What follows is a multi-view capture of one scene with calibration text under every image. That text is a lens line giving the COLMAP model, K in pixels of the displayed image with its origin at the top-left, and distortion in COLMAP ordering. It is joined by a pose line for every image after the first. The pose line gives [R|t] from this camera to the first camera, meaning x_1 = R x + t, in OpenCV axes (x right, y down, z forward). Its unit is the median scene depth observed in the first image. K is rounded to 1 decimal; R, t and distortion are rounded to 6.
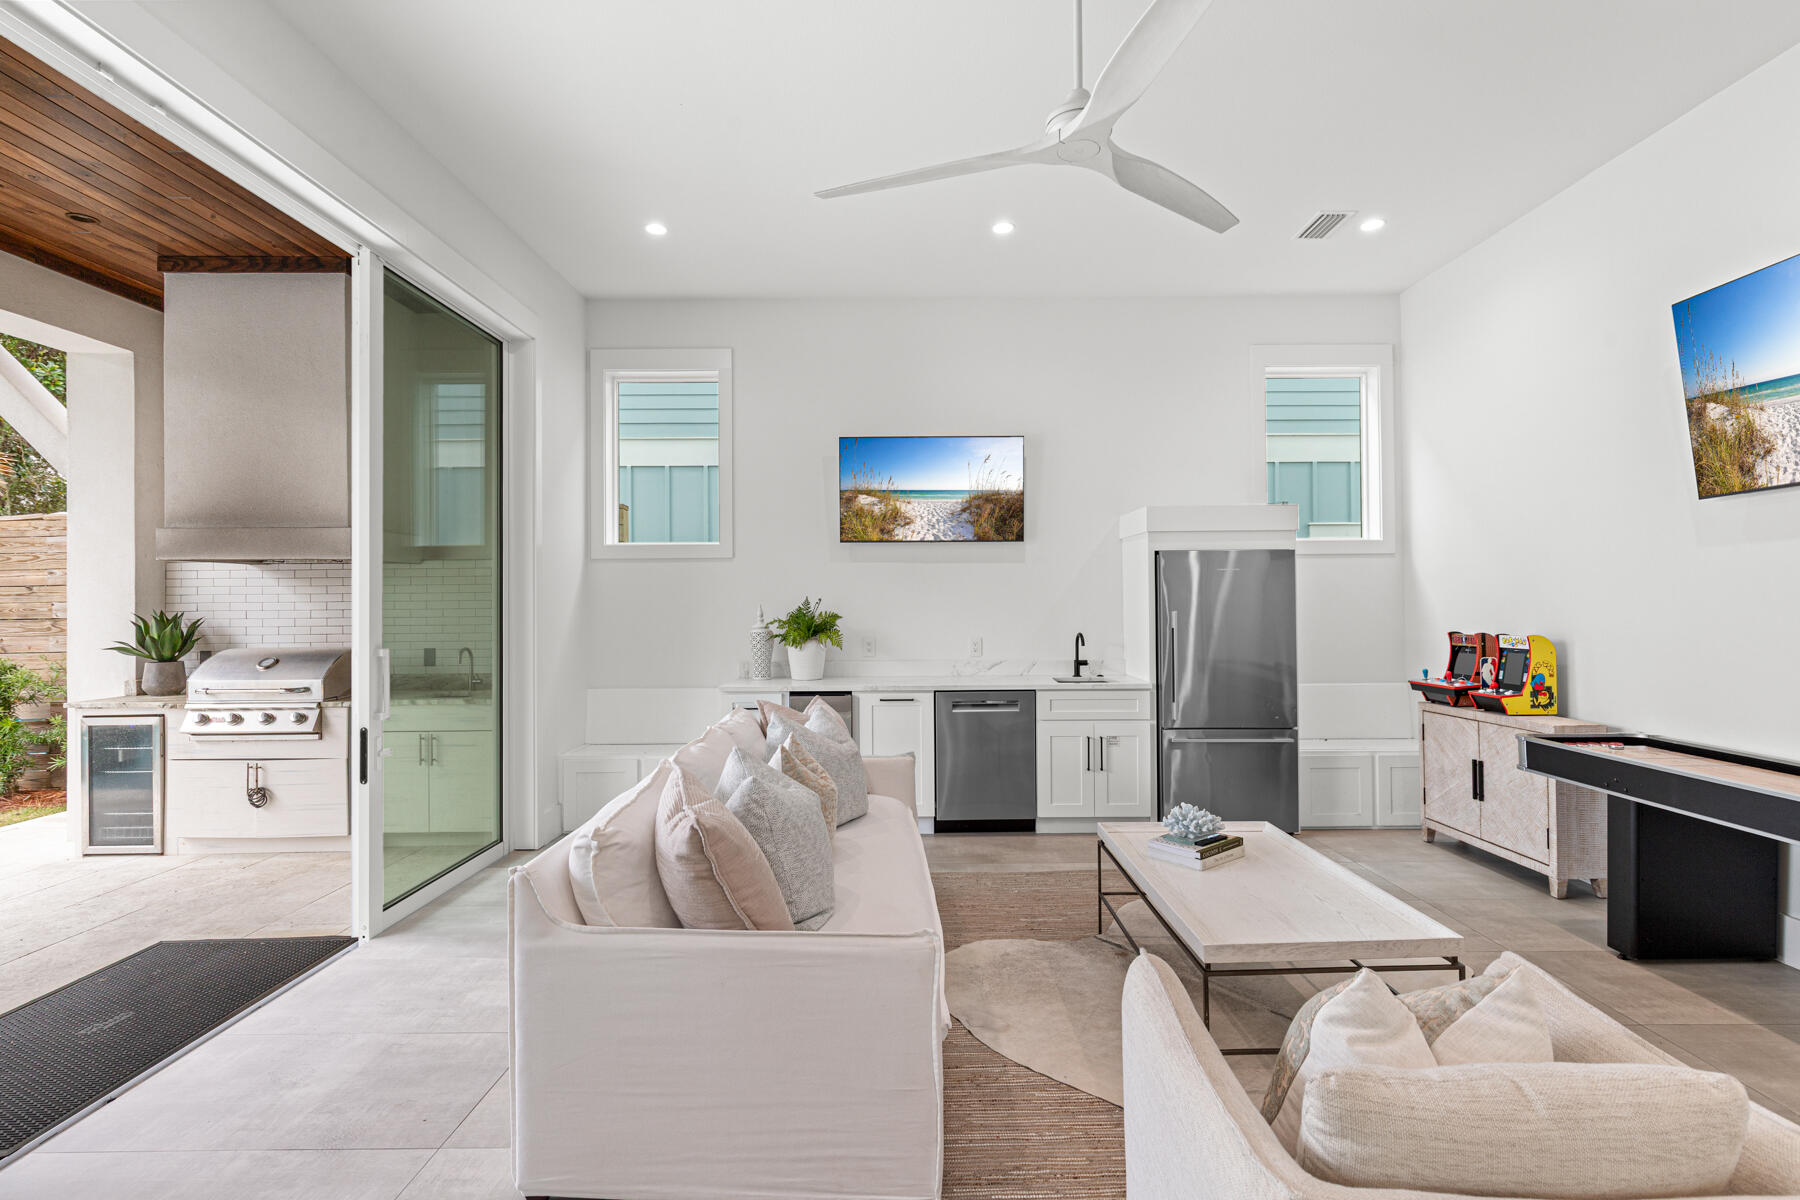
lens RADIAL K [[888.4, 0, 915.0], [0, 888.4, 595.8], [0, 0, 1]] dist [0.000260, 0.000026]
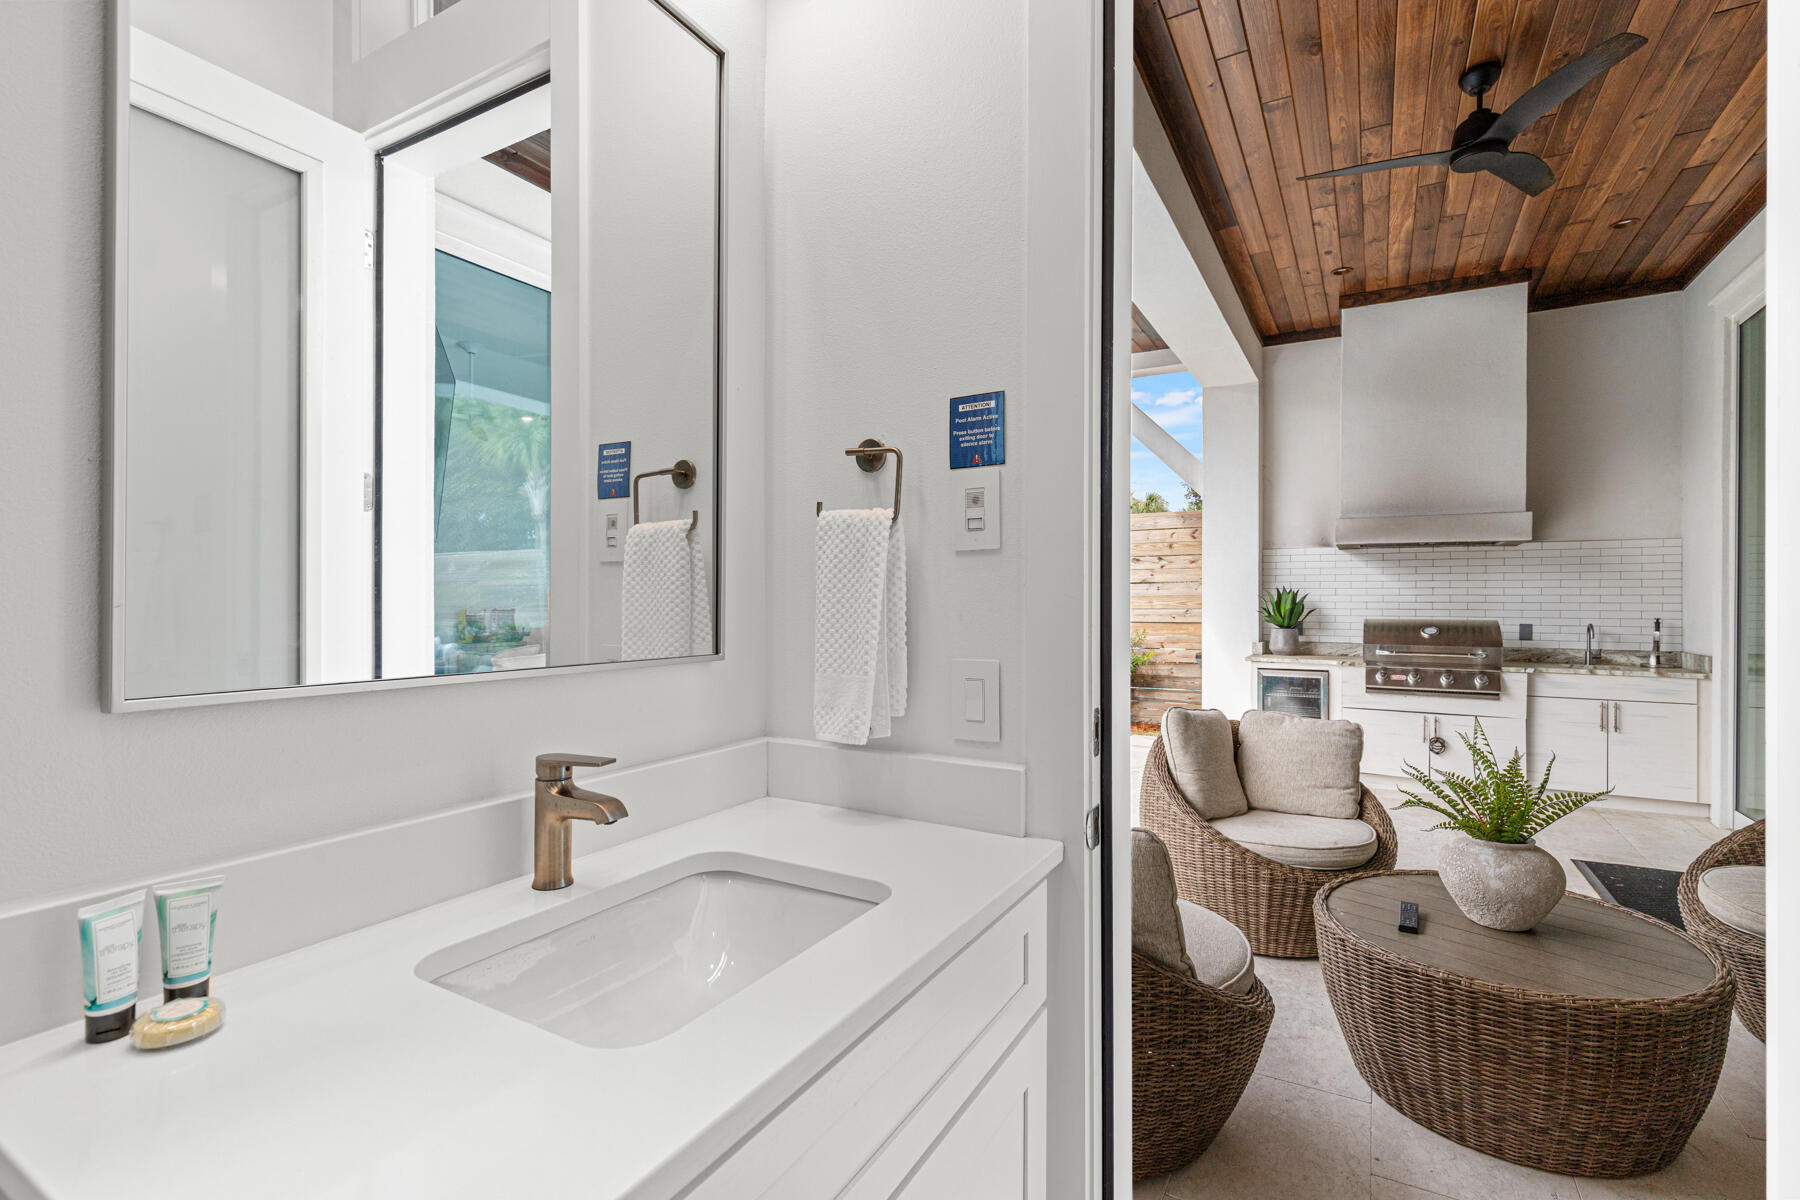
lens RADIAL K [[817.6, 0, 901.1], [0, 817.6, 599.8], [0, 0, 1]] dist [0.008148, -0.001266]
pose [[0.853645, 0.012889, -0.520697, -0.684296], [-0.007956, 0.999900, 0.011708, 0.024359], [0.520795, -0.005851, 0.853662, -0.250745]]
